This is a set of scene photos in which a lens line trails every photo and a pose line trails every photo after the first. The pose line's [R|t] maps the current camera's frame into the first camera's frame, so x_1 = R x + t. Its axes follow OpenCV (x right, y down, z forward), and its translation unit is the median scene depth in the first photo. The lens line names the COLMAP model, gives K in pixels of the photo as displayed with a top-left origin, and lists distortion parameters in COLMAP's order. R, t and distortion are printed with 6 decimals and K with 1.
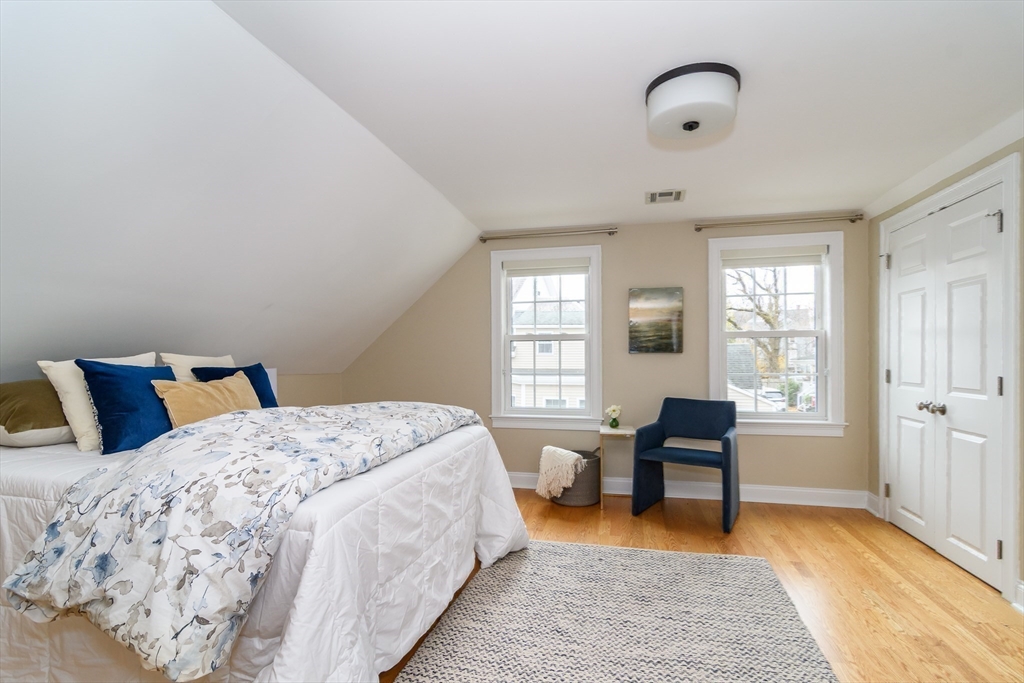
lens RADIAL K [[492.2, 0, 514.5], [0, 492.2, 351.7], [0, 0, 1]] dist [-0.001760, -0.000350]
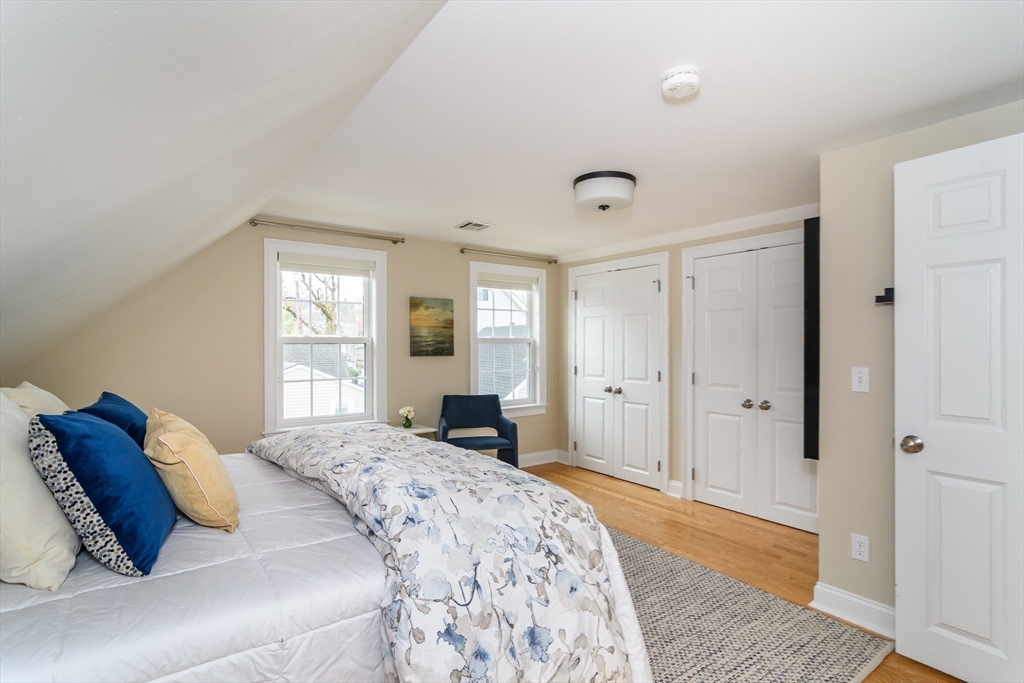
lens RADIAL K [[492.2, 0, 518.4], [0, 492.2, 340.8], [0, 0, 1]] dist [-0.001760, -0.000350]
pose [[0.647375, 0.008739, 0.762121, -0.496969], [-0.008876, 0.999953, -0.003926, -0.033927], [-0.762120, -0.004223, 0.647422, 0.143609]]
